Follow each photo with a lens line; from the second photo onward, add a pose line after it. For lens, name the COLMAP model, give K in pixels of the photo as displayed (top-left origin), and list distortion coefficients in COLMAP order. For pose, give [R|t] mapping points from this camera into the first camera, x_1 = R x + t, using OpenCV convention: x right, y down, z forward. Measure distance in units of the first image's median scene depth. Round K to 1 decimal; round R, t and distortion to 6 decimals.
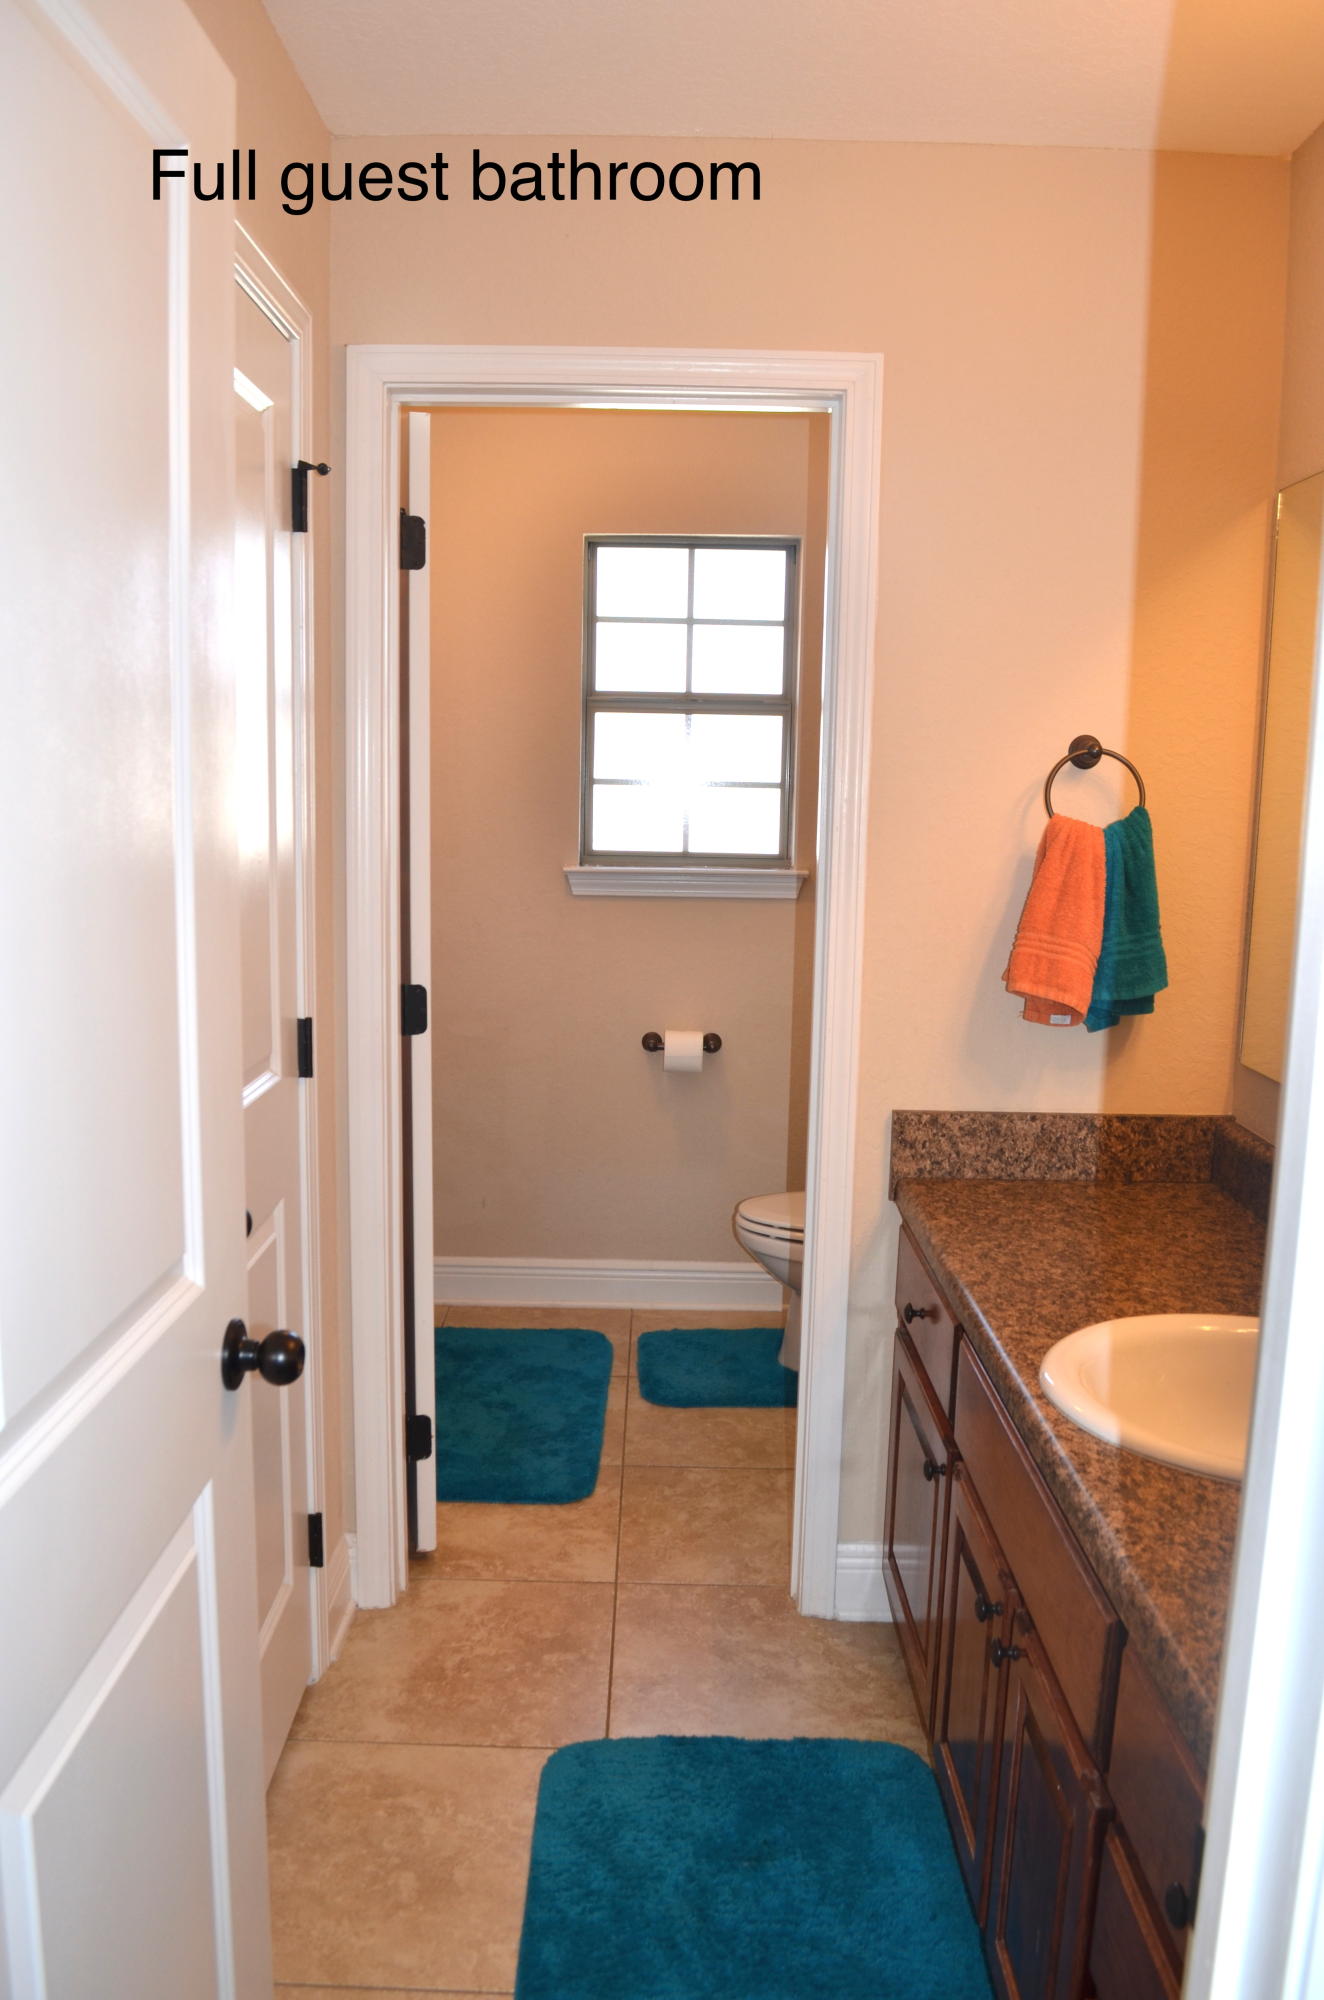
lens RADIAL K [[1605.9, 0, 659.1], [0, 1605.9, 1031.1], [0, 0, 1]] dist [-0.075351, 0.003789]
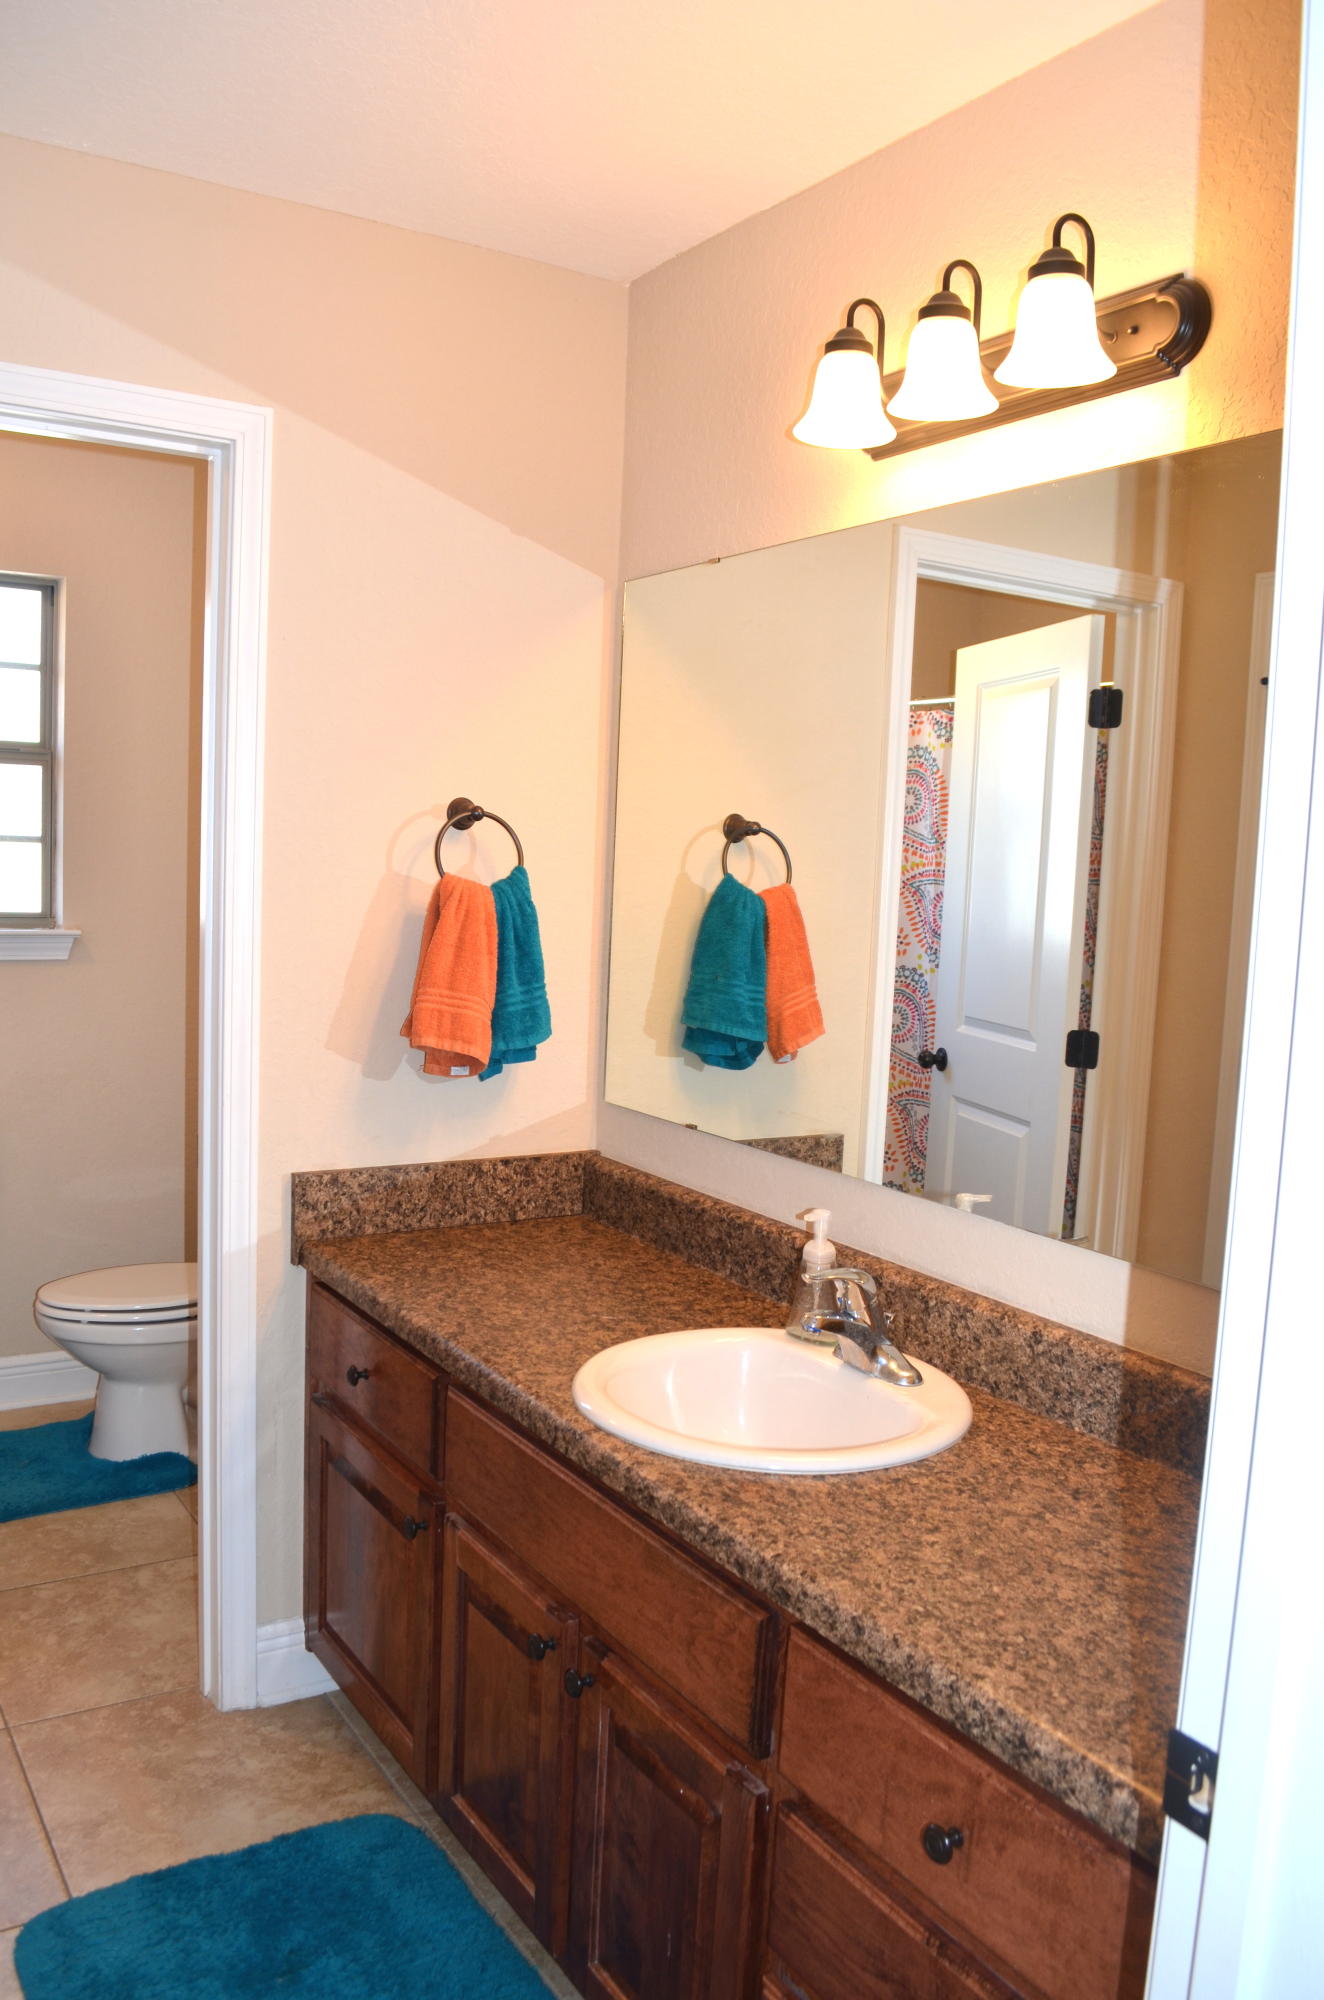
lens RADIAL K [[1590.4, 0, 662.0], [0, 1590.4, 1026.2], [0, 0, 1]] dist [-0.082624, 0.015754]
pose [[0.841450, -0.043474, 0.538583, -0.189138], [0.062141, 0.997930, -0.016533, -0.010845], [-0.536749, 0.047380, 0.842410, 0.060503]]
